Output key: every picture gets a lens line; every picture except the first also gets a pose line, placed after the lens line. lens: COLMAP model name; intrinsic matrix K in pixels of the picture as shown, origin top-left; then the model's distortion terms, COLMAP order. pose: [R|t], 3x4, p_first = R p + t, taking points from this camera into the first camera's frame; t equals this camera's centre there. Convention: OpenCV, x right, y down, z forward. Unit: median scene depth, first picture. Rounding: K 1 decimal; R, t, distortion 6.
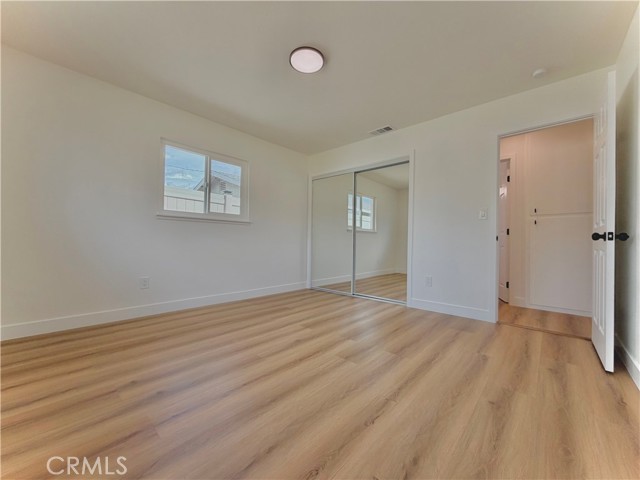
lens RADIAL K [[257.3, 0, 316.3], [0, 257.3, 240.7], [0, 0, 1]] dist [0.000686, 0.000392]
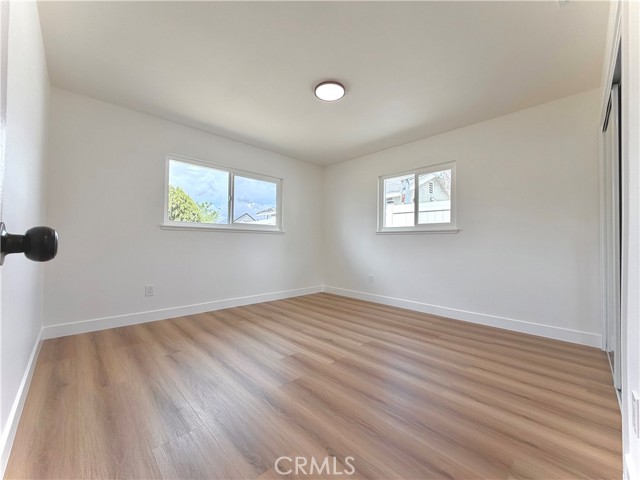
lens RADIAL K [[257.3, 0, 318.8], [0, 257.3, 236.8], [0, 0, 1]] dist [0.000686, 0.000392]
pose [[-0.059932, -0.040611, -0.997376, 0.836903], [-0.005860, 0.999169, -0.040332, -0.013999], [0.998185, 0.003427, -0.060120, 0.790999]]
